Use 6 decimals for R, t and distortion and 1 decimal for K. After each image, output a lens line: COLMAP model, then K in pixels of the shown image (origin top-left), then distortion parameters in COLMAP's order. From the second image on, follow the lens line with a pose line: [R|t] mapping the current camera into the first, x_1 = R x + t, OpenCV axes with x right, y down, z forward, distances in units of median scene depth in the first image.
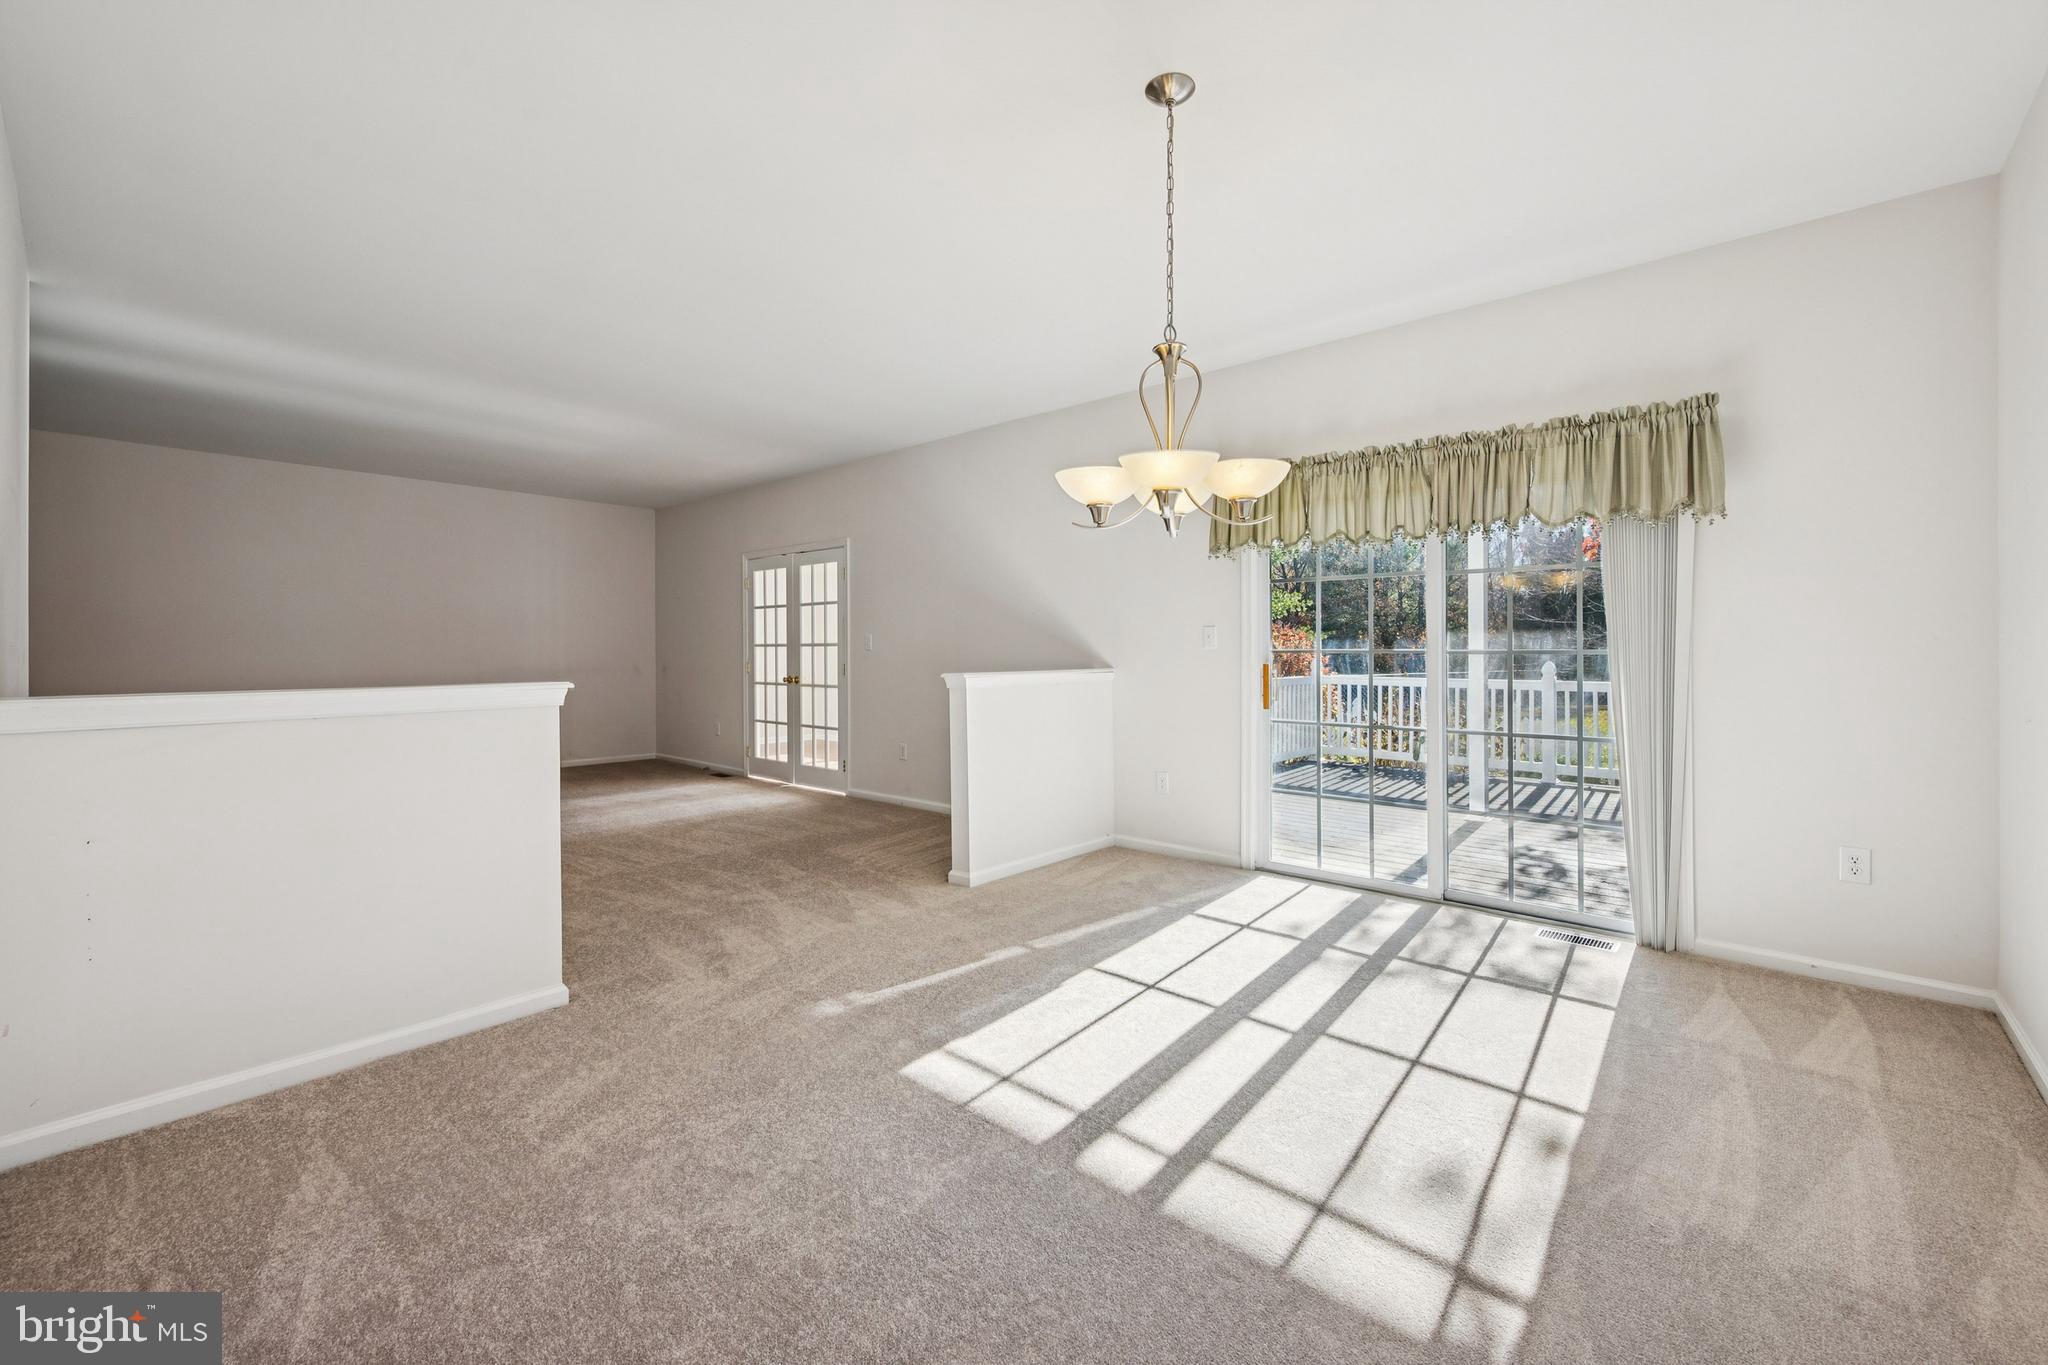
lens RADIAL K [[846.2, 0, 1024.6], [0, 846.2, 648.7], [0, 0, 1]] dist [0.013340, 0.000010]
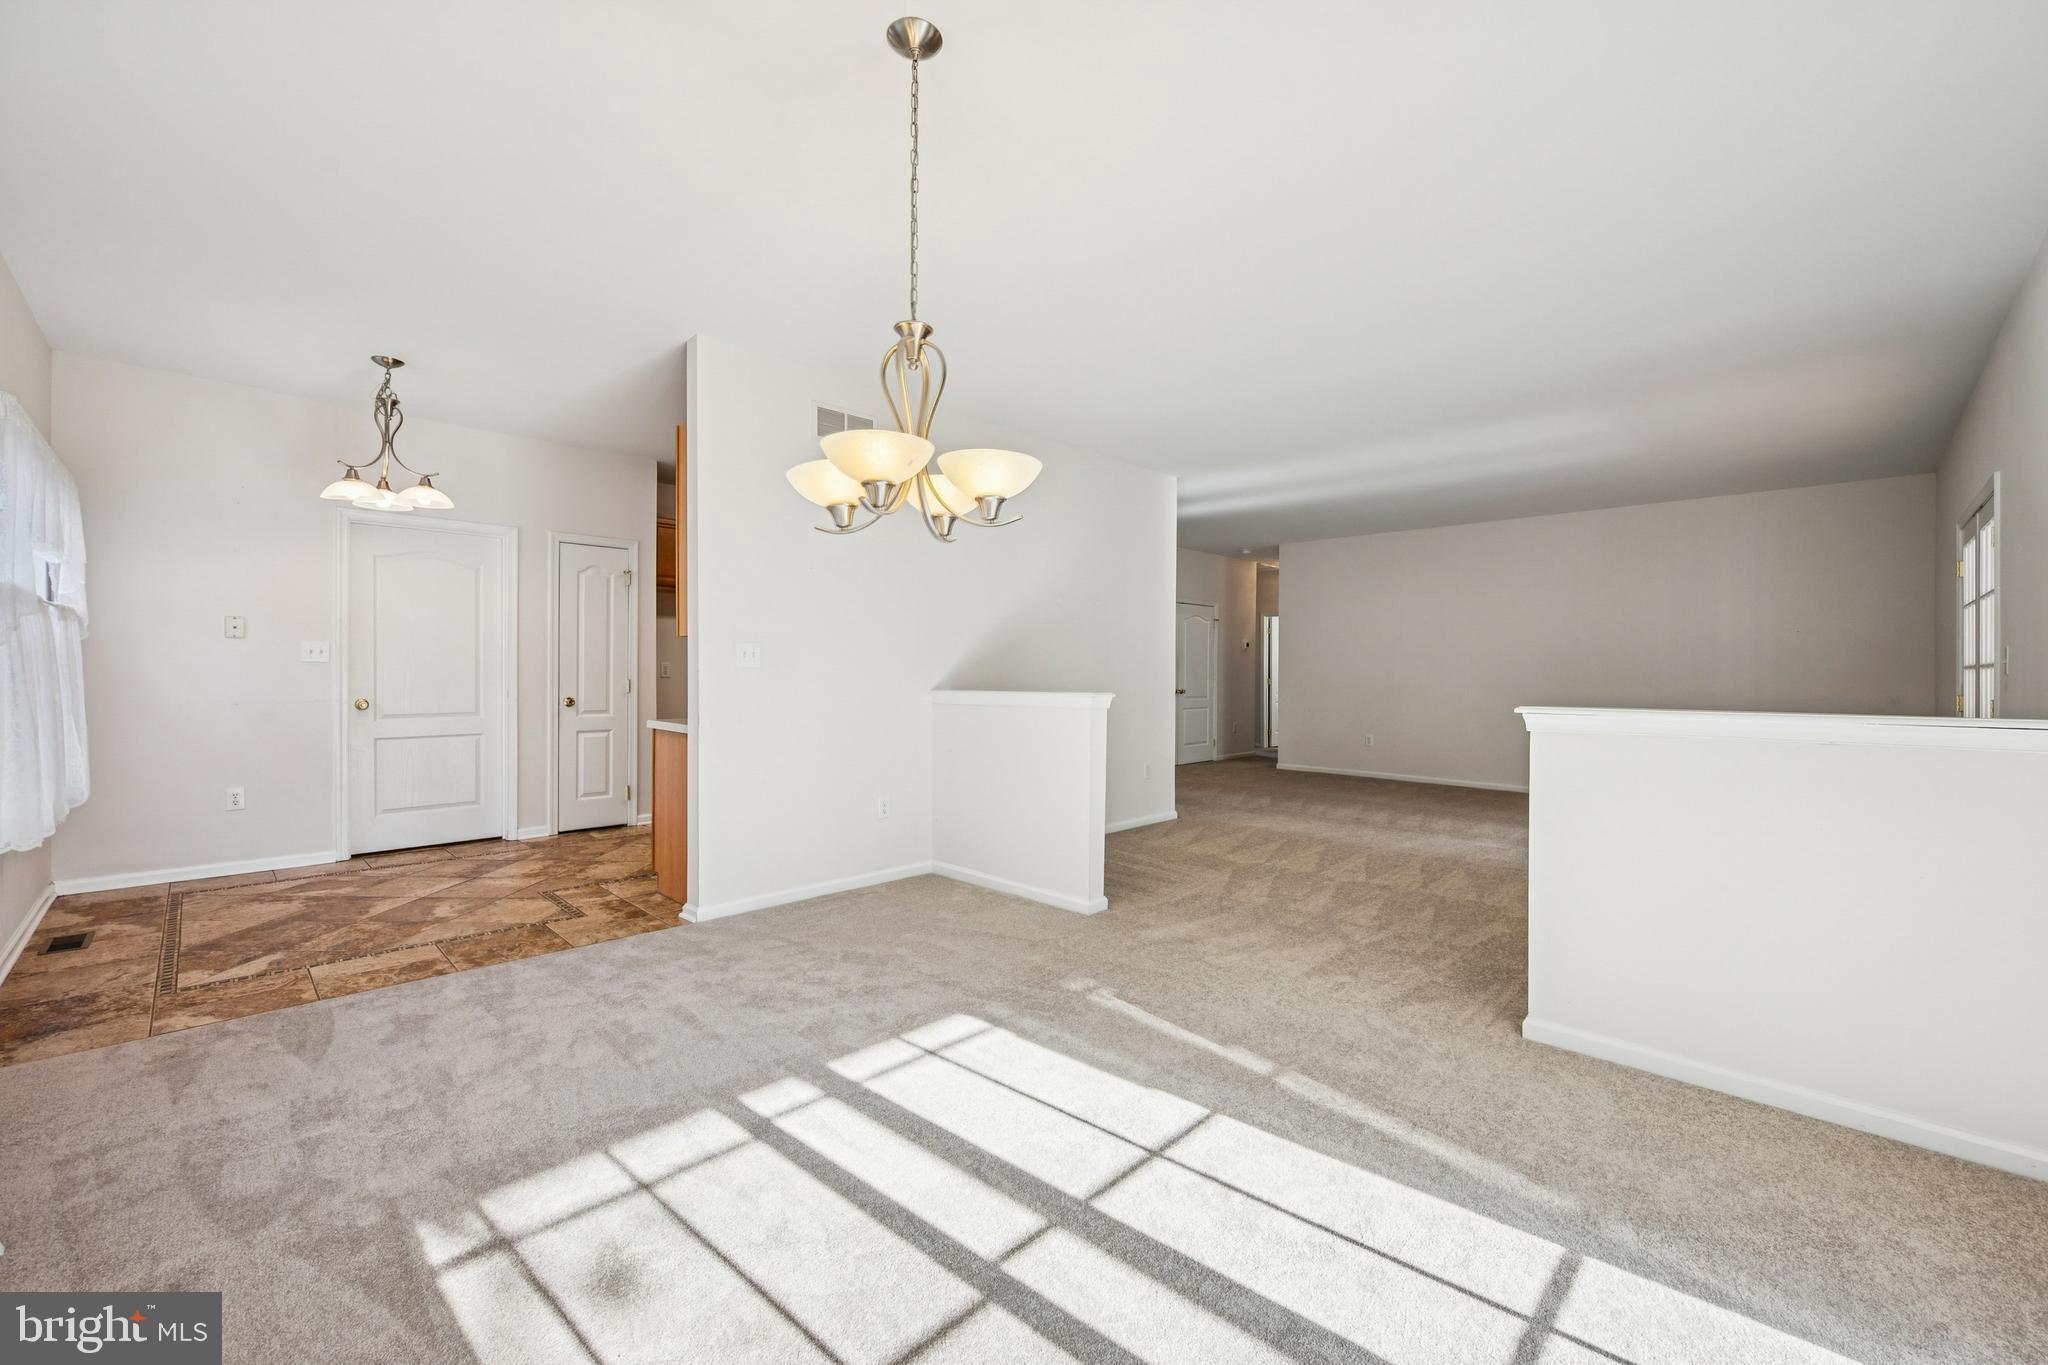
lens RADIAL K [[828.4, 0, 1021.4], [0, 828.4, 677.9], [0, 0, 1]] dist [0.019252, 0.000030]
pose [[-0.062421, 0.002396, -0.998047, 0.886089], [0.005963, 0.999980, 0.002027, 0.011212], [0.998032, -0.005824, -0.062434, 0.999163]]
